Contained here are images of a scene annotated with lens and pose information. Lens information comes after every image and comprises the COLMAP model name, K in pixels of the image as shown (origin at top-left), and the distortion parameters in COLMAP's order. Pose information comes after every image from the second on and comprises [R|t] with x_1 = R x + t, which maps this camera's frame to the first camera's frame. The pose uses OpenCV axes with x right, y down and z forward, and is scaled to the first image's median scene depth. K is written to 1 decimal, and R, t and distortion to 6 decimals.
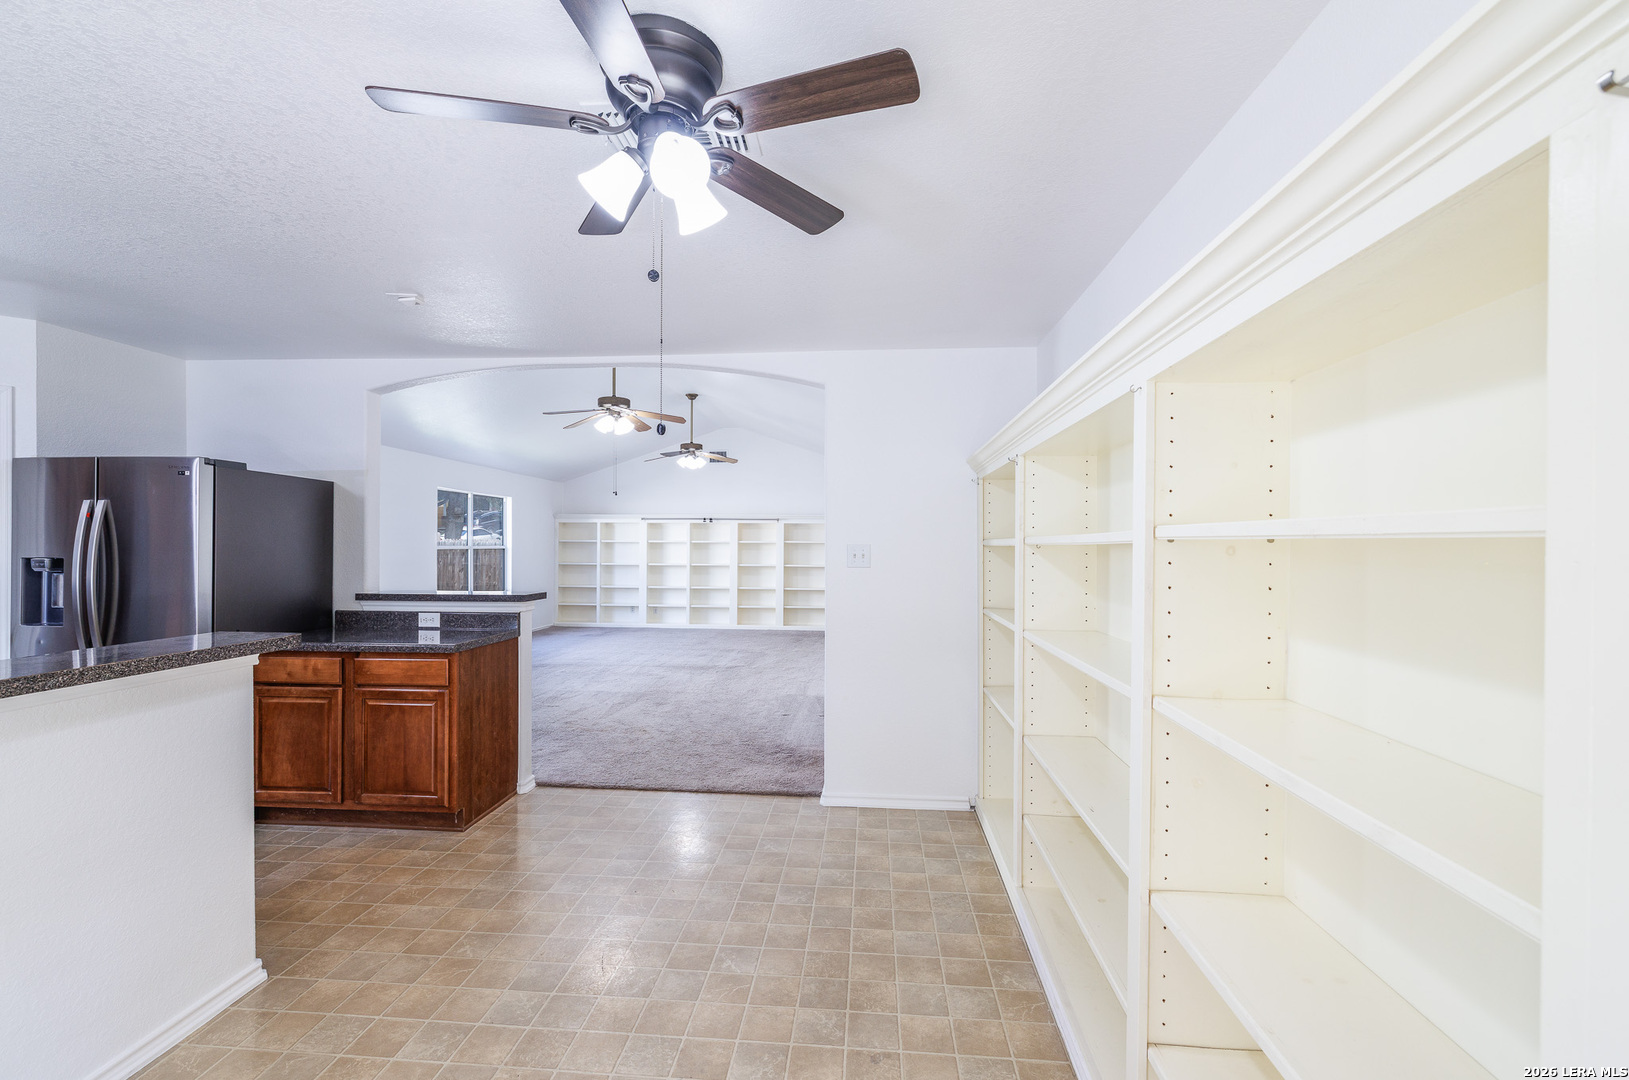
lens RADIAL K [[704.0, 0, 809.6], [0, 704.0, 529.1], [0, 0, 1]] dist [0.000617, -0.000385]
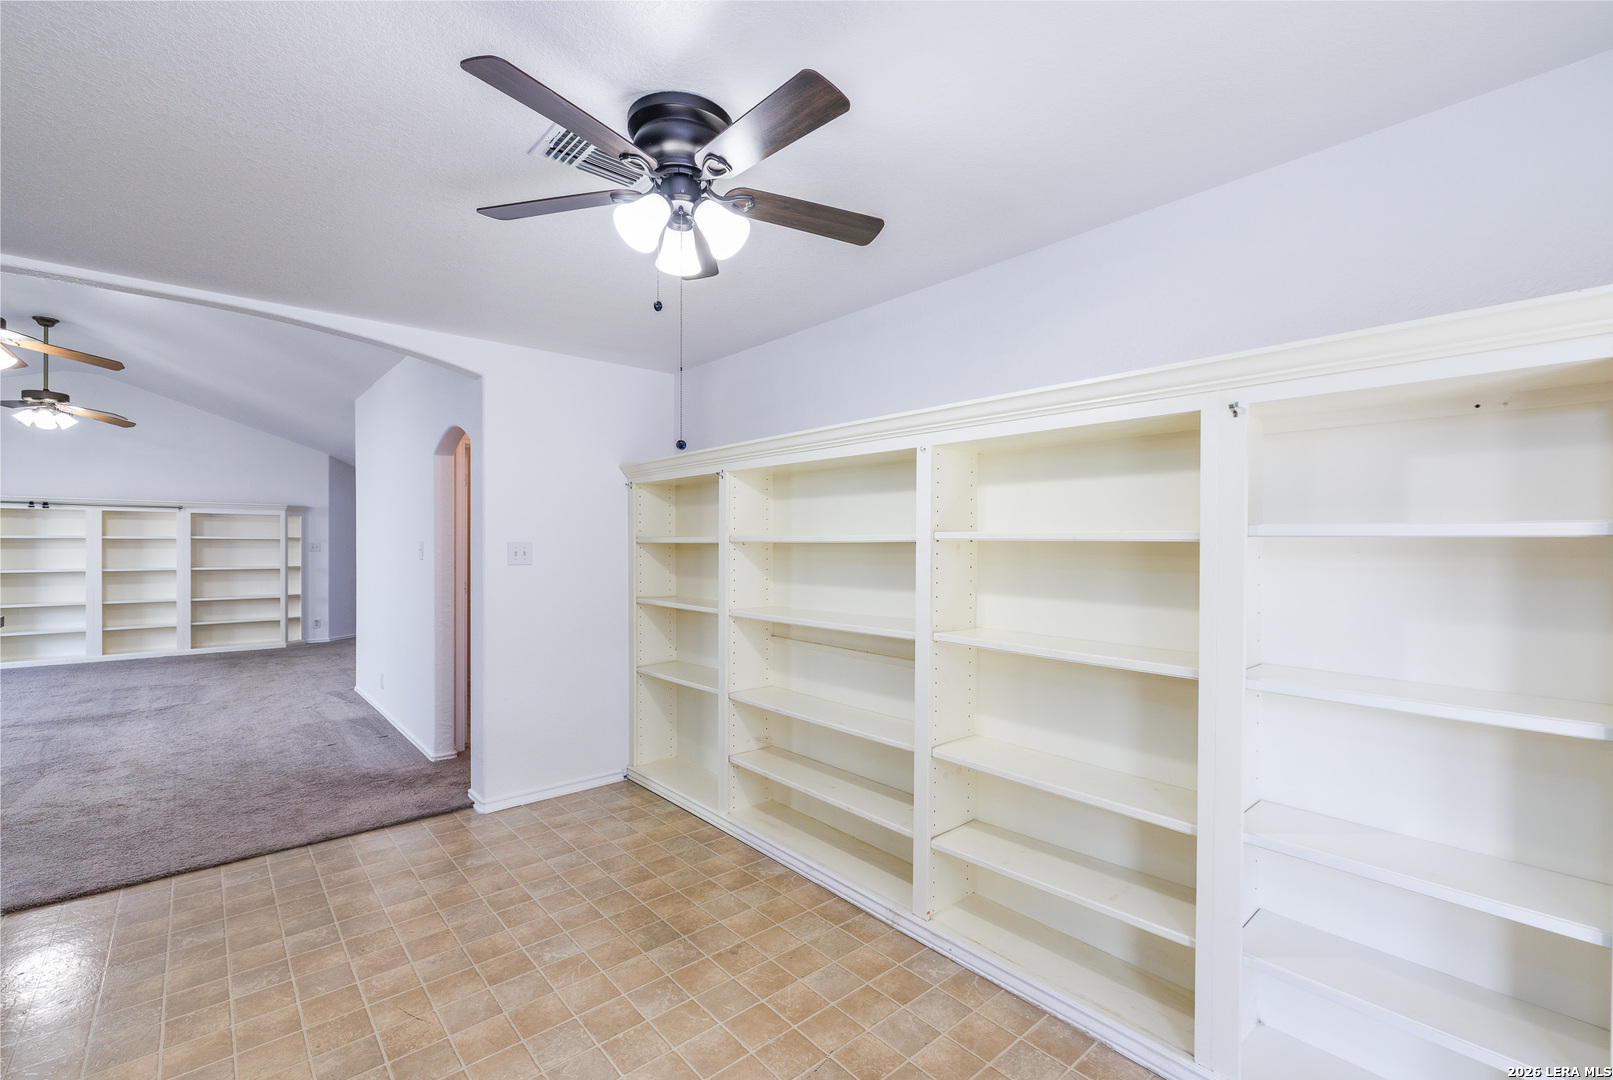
lens RADIAL K [[697.1, 0, 810.0], [0, 697.1, 546.1], [0, 0, 1]] dist [0.000617, -0.000385]
pose [[0.691766, -0.005246, 0.722103, -0.180101], [-0.016388, 0.999602, 0.022961, -0.000831], [-0.721936, -0.027717, 0.691404, 0.015220]]
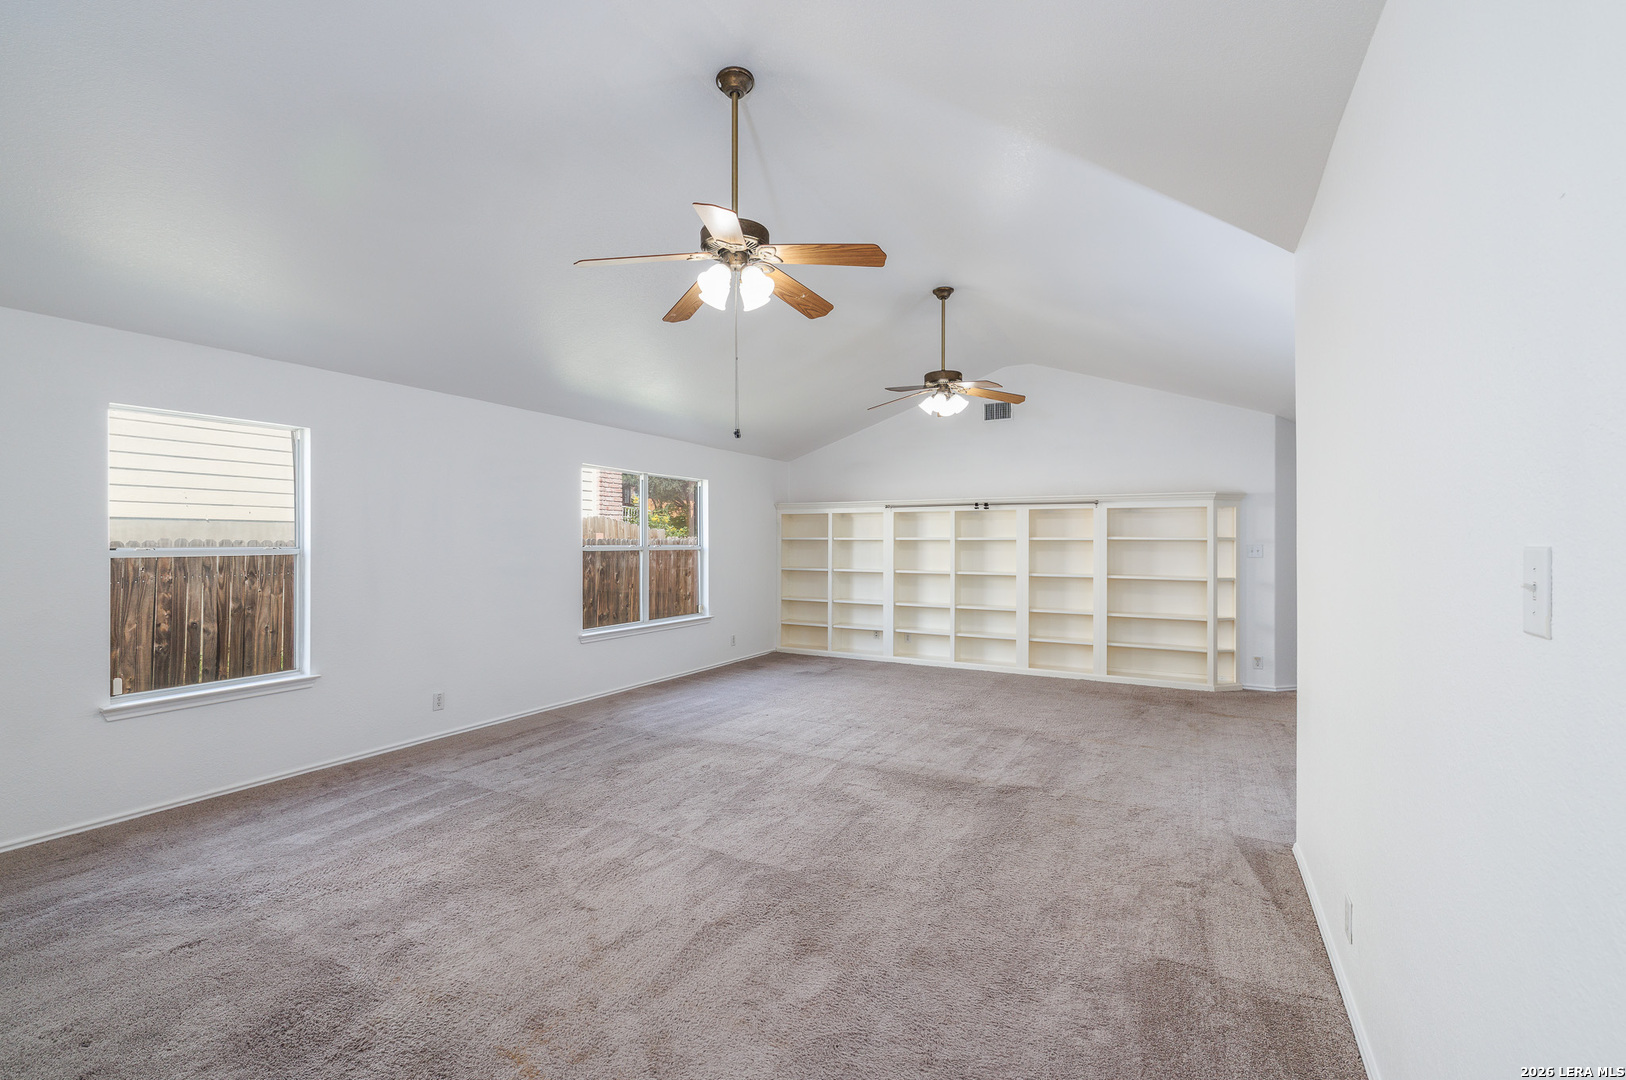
lens RADIAL K [[702.7, 0, 812.6], [0, 702.7, 540.2], [0, 0, 1]] dist [0.000617, -0.000385]
pose [[0.916875, -0.004242, -0.399152, -0.042036], [0.011616, 0.999804, 0.016056, 0.010834], [0.399006, -0.019358, 0.916744, 0.520095]]
